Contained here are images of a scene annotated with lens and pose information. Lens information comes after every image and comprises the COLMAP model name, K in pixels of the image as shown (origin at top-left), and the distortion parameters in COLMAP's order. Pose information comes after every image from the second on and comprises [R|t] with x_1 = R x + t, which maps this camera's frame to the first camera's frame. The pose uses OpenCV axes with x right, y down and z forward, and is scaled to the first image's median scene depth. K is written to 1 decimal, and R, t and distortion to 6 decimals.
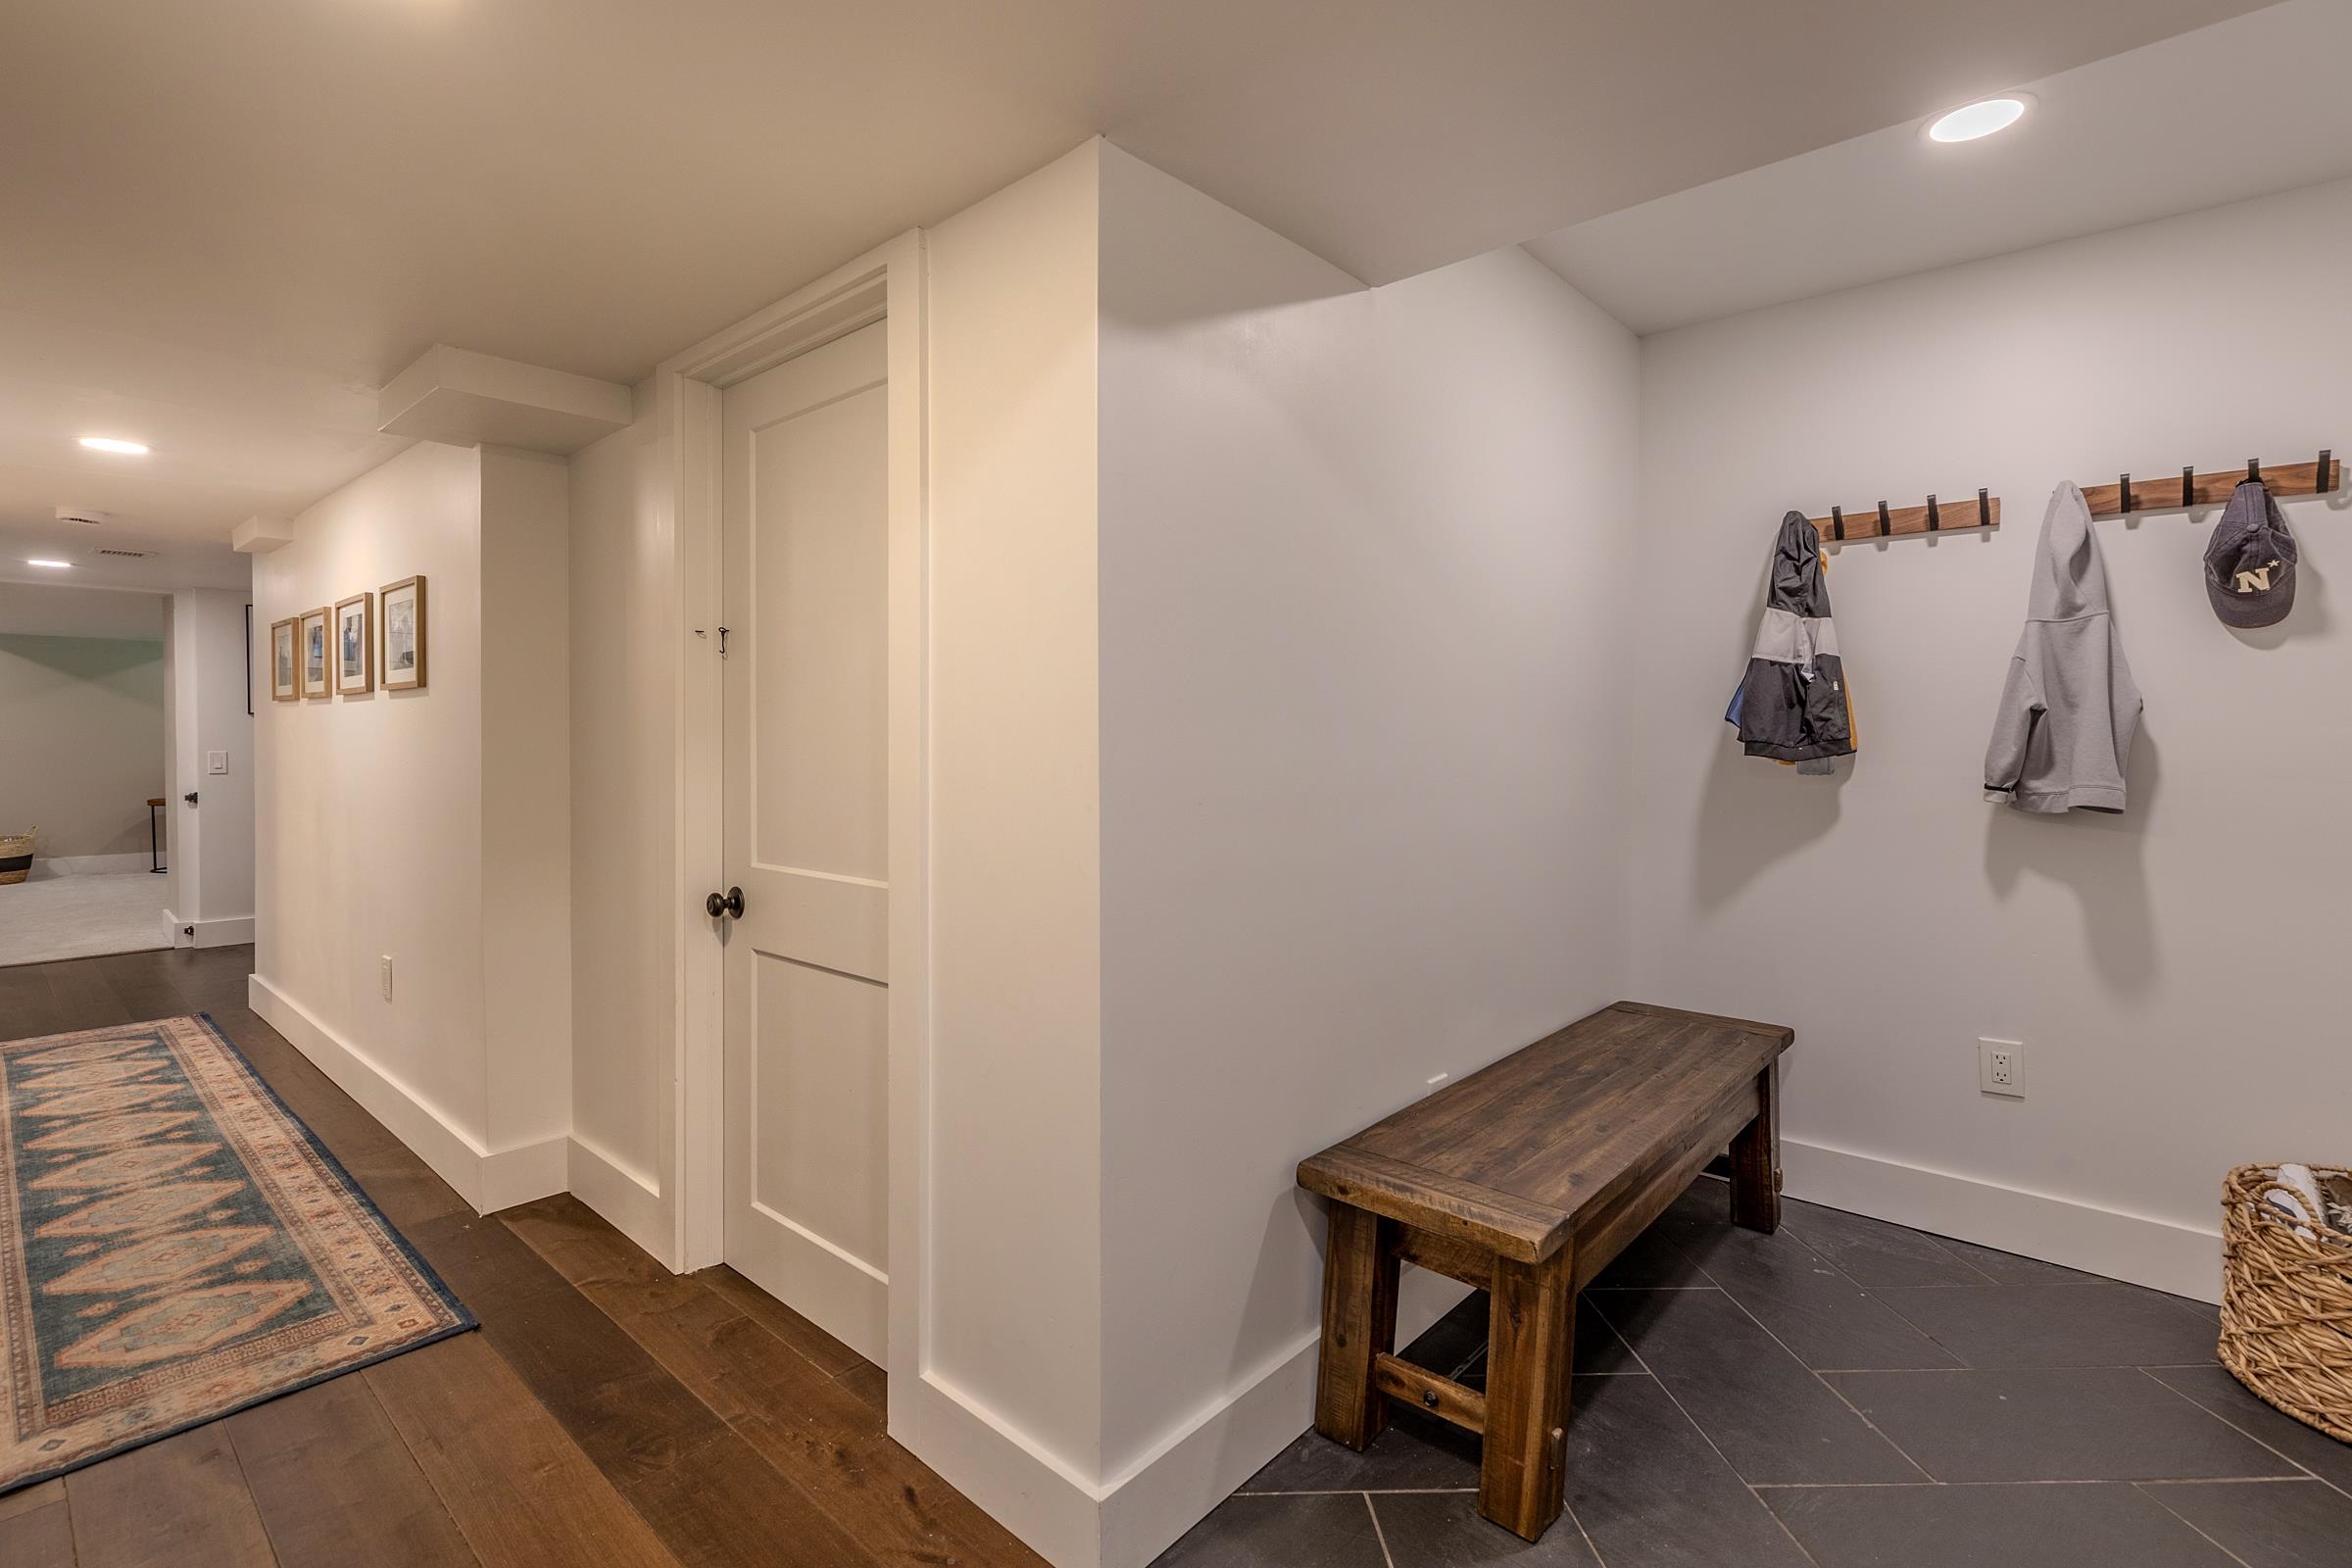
lens RADIAL K [[1085.7, 0, 1178.1], [0, 1085.7, 770.1], [0, 0, 1]] dist [-0.002663, 0.001935]
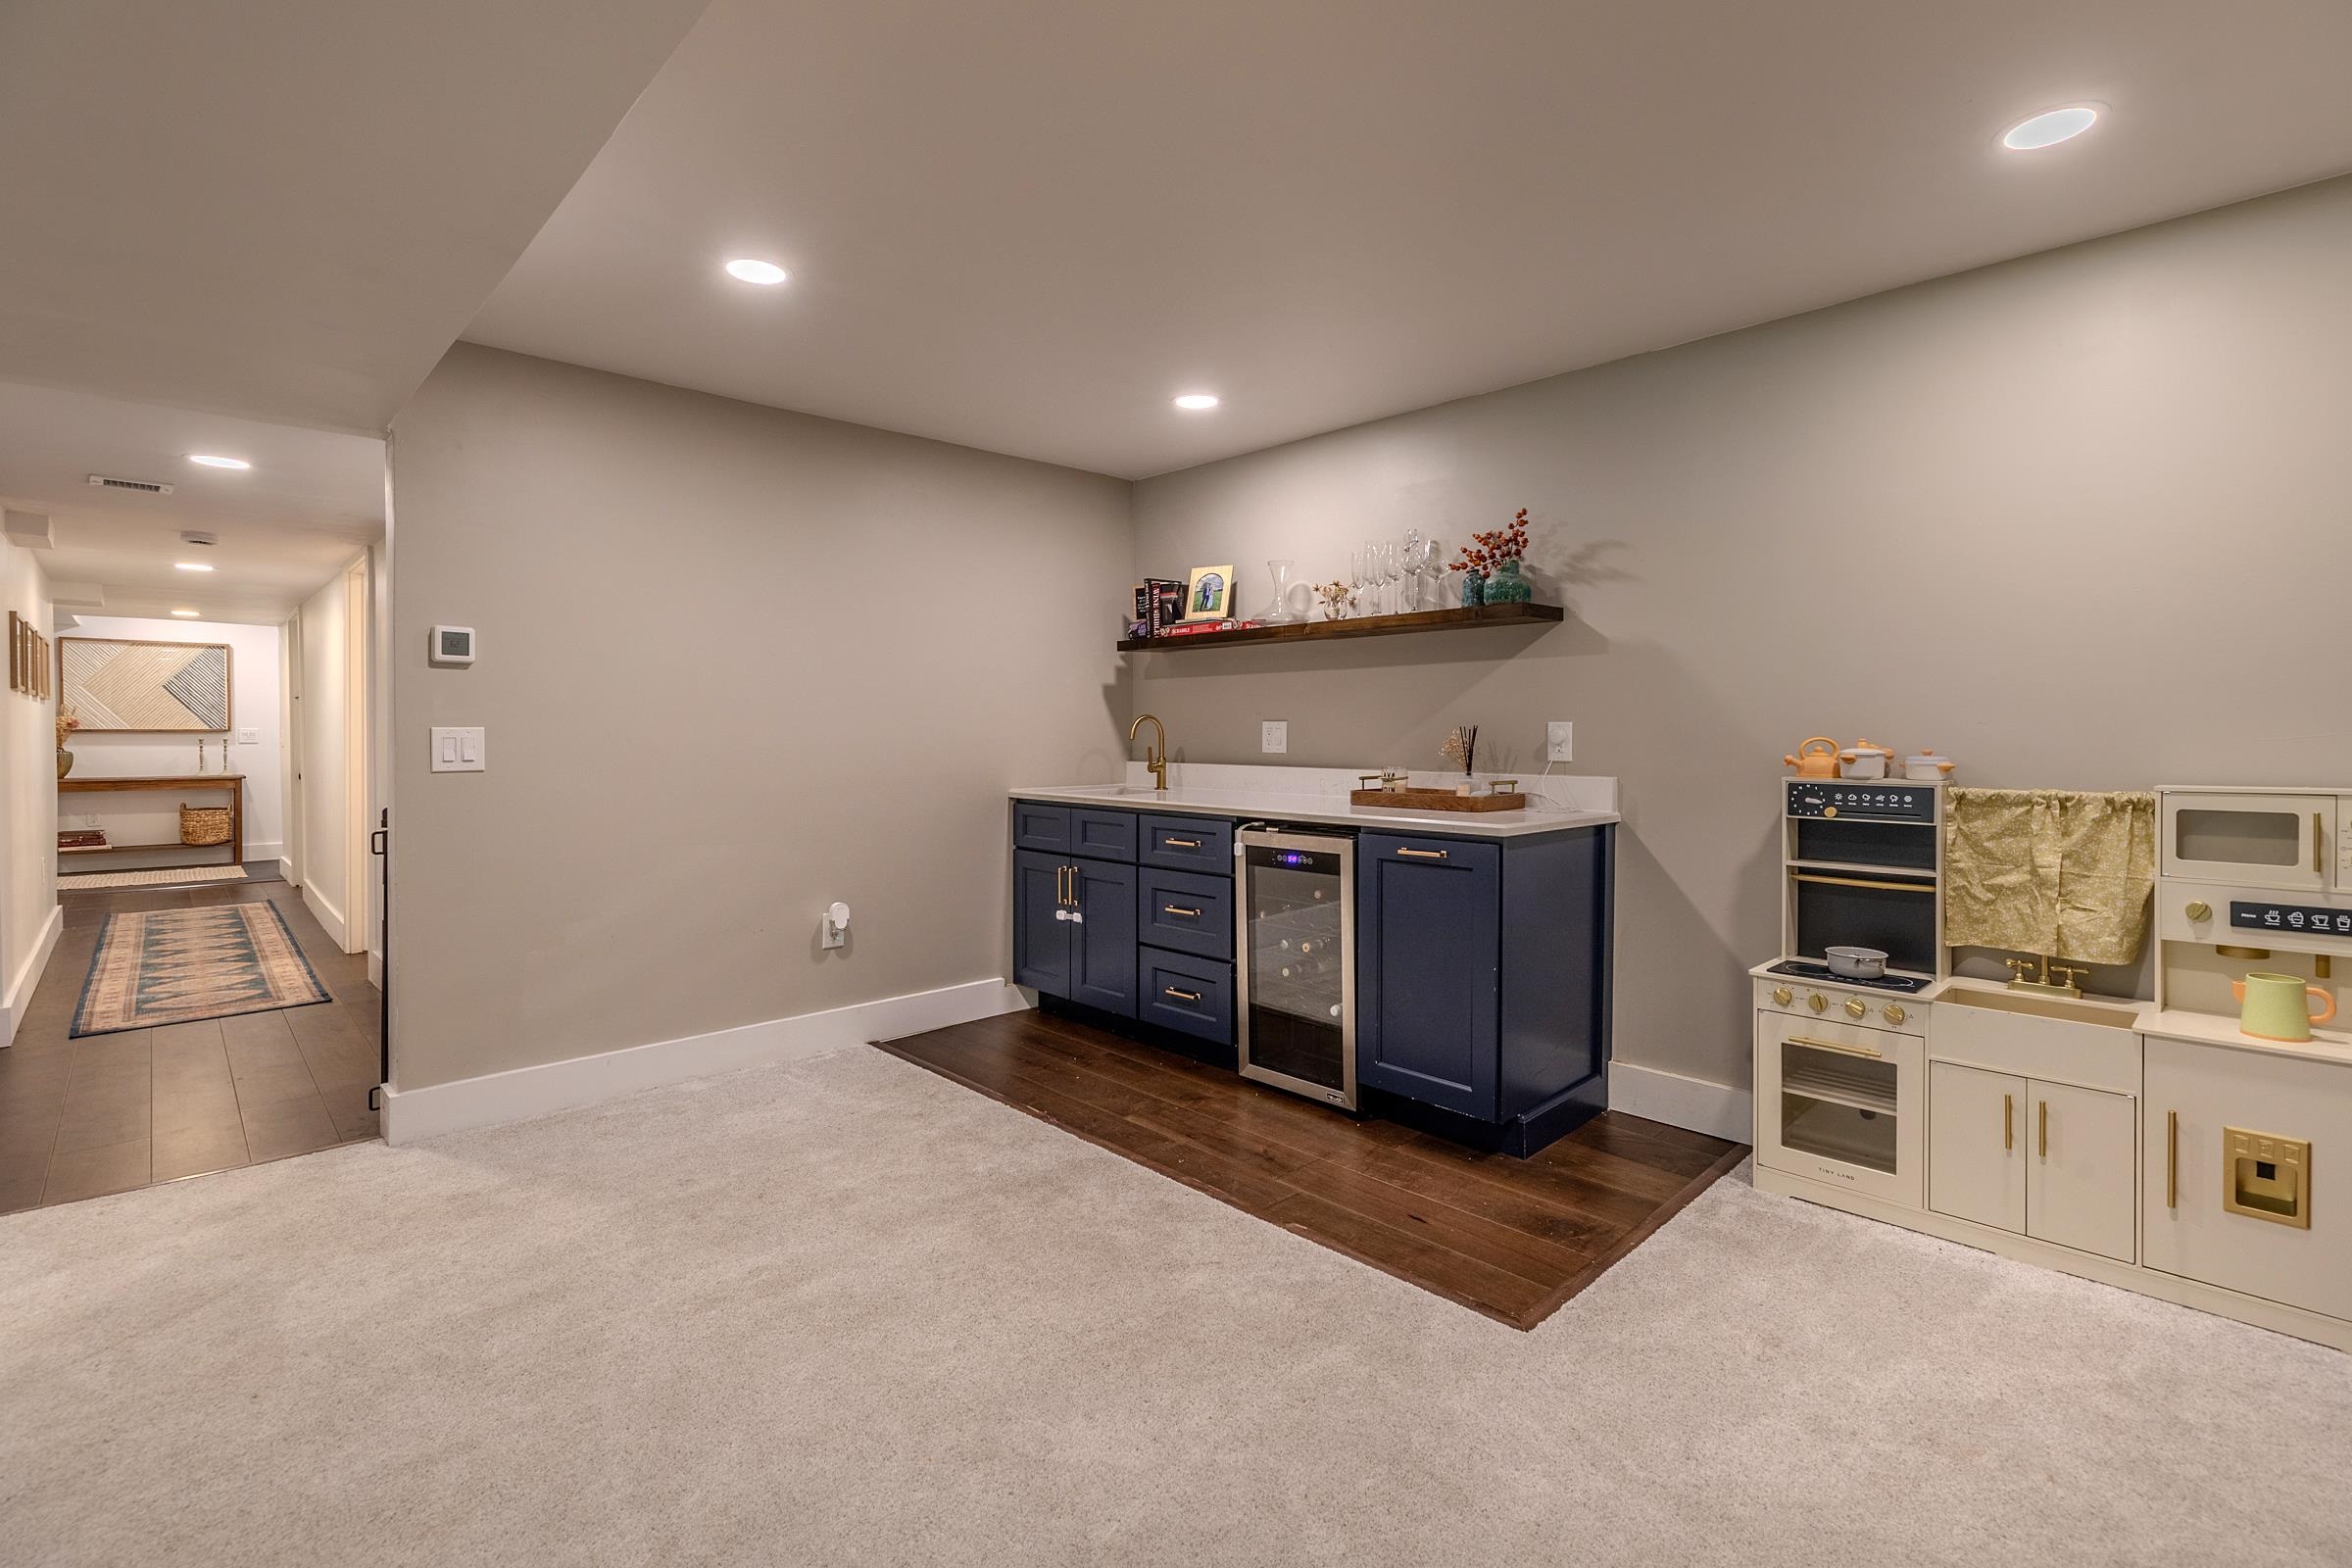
lens RADIAL K [[1085.7, 0, 1171.8], [0, 1085.7, 730.7], [0, 0, 1]] dist [-0.002663, 0.001935]
pose [[-0.995444, -0.009879, 0.094838, -2.183492], [-0.007044, 0.999520, 0.030178, -0.058005], [-0.095090, 0.029373, -0.995035, 2.088662]]
